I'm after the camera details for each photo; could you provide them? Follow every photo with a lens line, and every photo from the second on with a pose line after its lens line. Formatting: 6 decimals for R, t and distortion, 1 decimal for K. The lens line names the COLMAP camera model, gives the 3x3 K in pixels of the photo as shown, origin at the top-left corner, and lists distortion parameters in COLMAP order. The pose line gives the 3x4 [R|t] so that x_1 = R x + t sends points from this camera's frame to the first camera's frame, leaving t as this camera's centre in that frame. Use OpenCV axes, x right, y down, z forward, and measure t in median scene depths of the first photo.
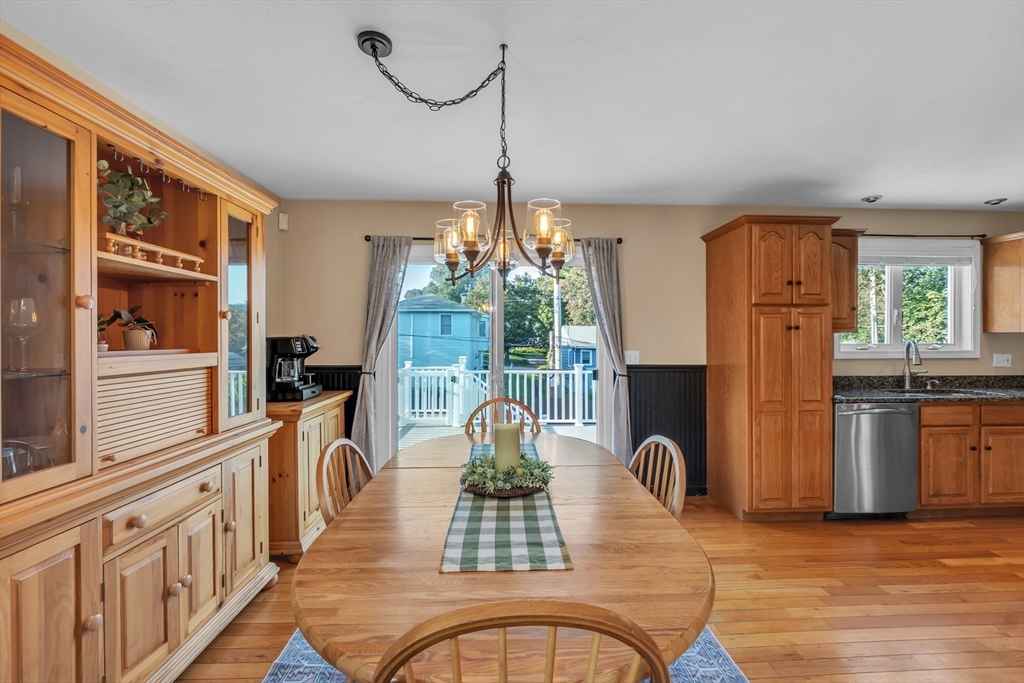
lens RADIAL K [[433.6, 0, 515.8], [0, 433.6, 339.4], [0, 0, 1]] dist [-0.015117, 0.001096]
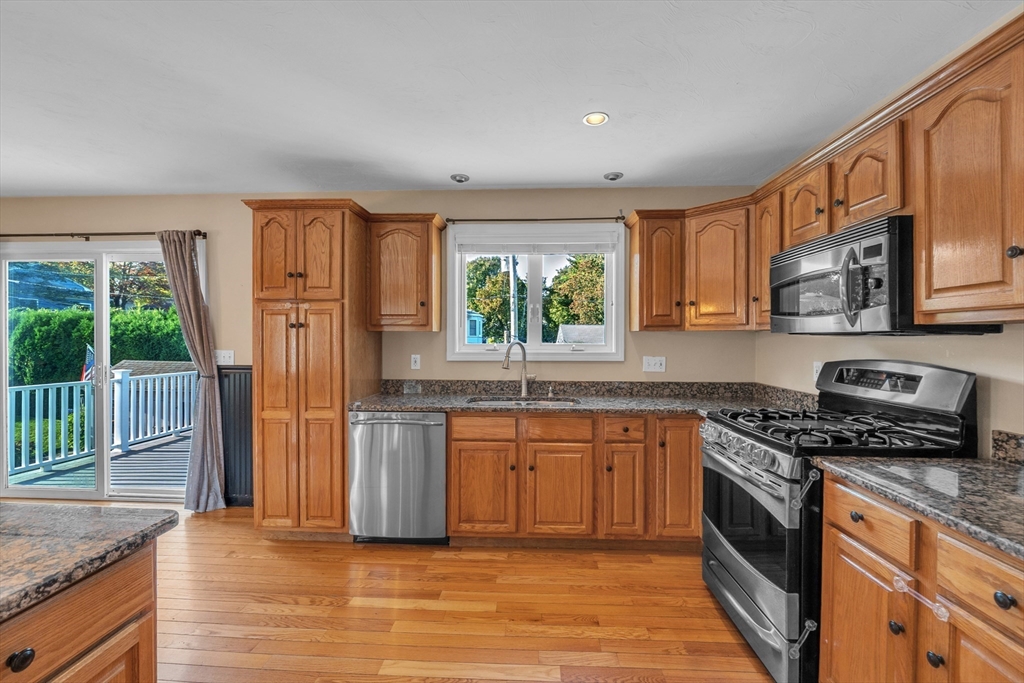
lens RADIAL K [[433.6, 0, 515.8], [0, 433.6, 339.4], [0, 0, 1]] dist [-0.015117, 0.001096]
pose [[0.996777, 0.003639, -0.080144, 1.112499], [-0.003483, 0.999992, 0.002080, -0.001510], [0.080150, -0.001794, 0.996781, 0.137298]]
